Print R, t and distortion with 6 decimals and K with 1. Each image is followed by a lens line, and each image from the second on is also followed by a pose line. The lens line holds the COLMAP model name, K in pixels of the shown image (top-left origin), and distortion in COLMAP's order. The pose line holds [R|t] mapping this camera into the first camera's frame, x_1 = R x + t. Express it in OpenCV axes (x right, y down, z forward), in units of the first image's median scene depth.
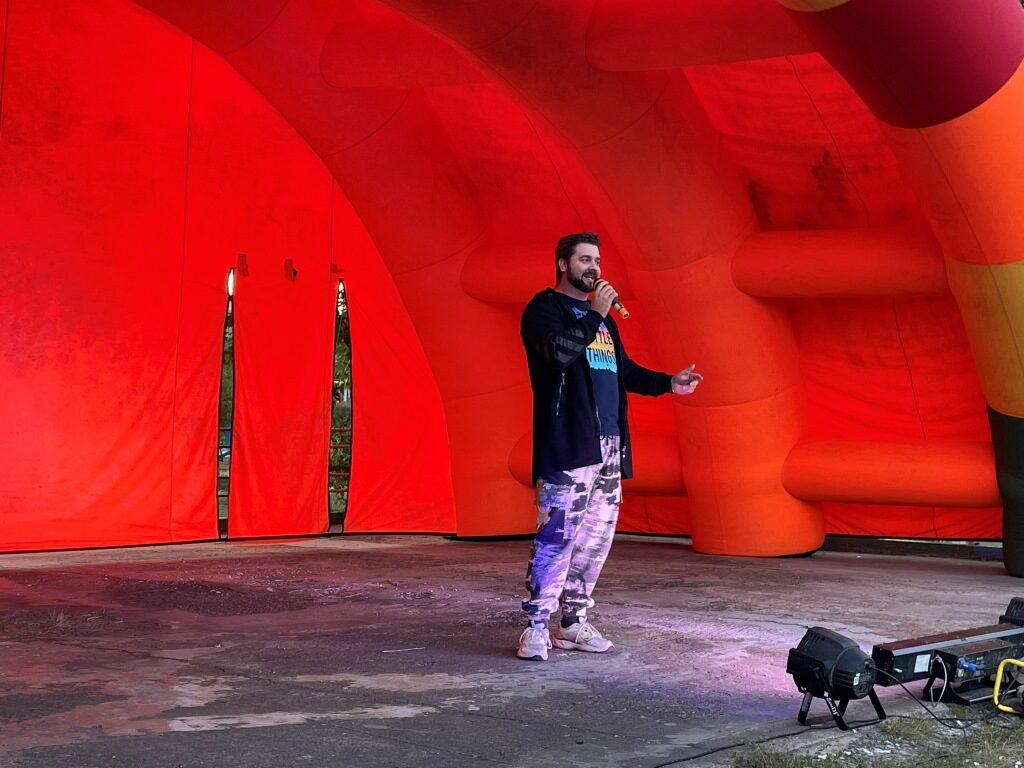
lens RADIAL K [[1629.8, 0, 510.8], [0, 1629.8, 375.6], [0, 0, 1]] dist [0.082320, 0.000000]
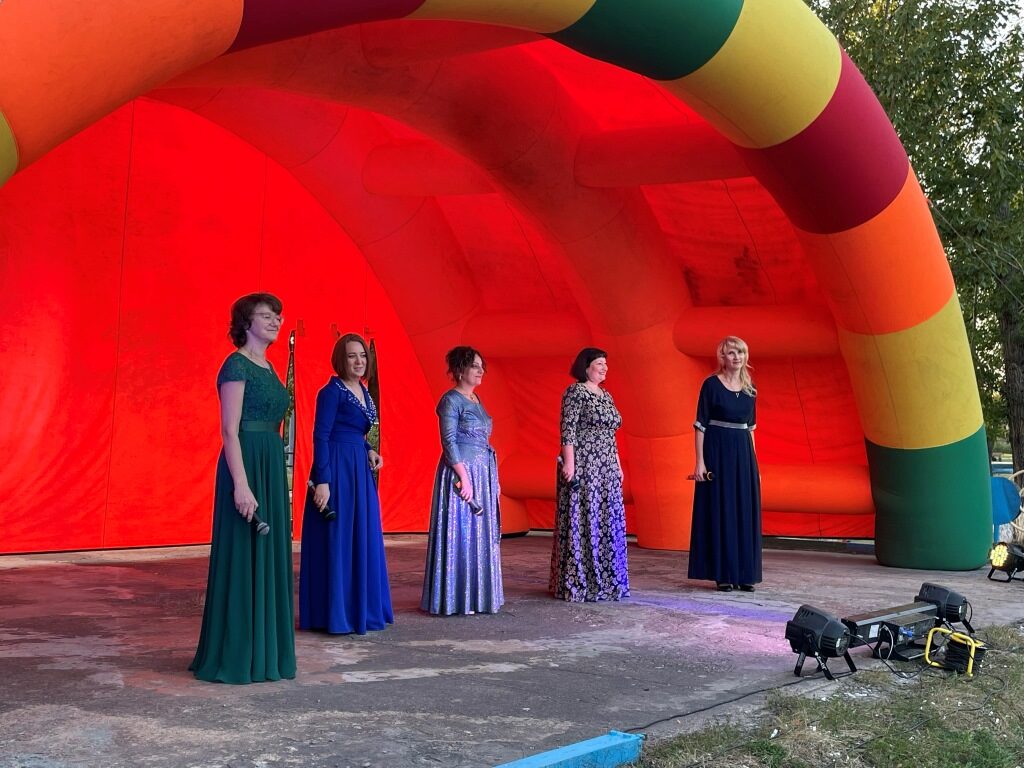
lens RADIAL K [[1279.1, 0, 487.7], [0, 1279.1, 392.9], [0, 0, 1]] dist [0.077539, 0.000000]
pose [[0.998636, 0.005537, 0.051913, -0.075167], [-0.004985, 0.999930, -0.010758, -0.006296], [-0.051968, 0.010485, 0.998594, -0.037154]]
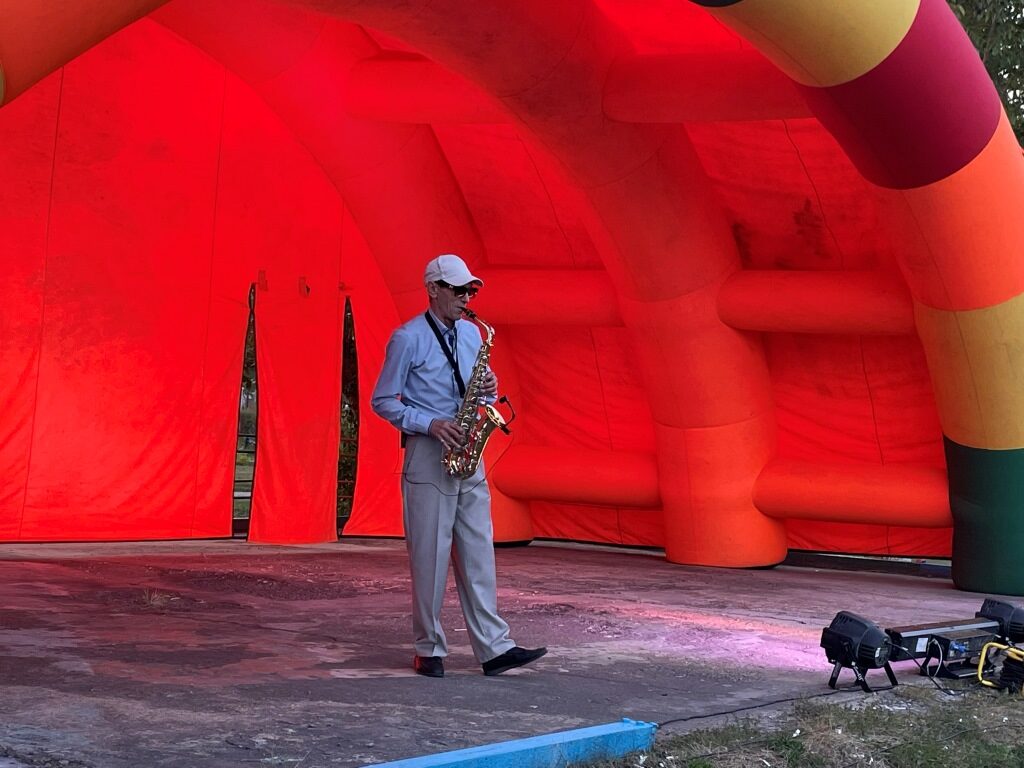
lens RADIAL K [[1742.5, 0, 511.0], [0, 1742.5, 387.1], [0, 0, 1]] dist [0.112328, 0.000000]
pose [[0.996721, 0.034904, 0.072998, -0.091971], [-0.034893, 0.999390, -0.001429, -0.002789], [-0.073004, -0.001123, 0.997331, -0.167212]]
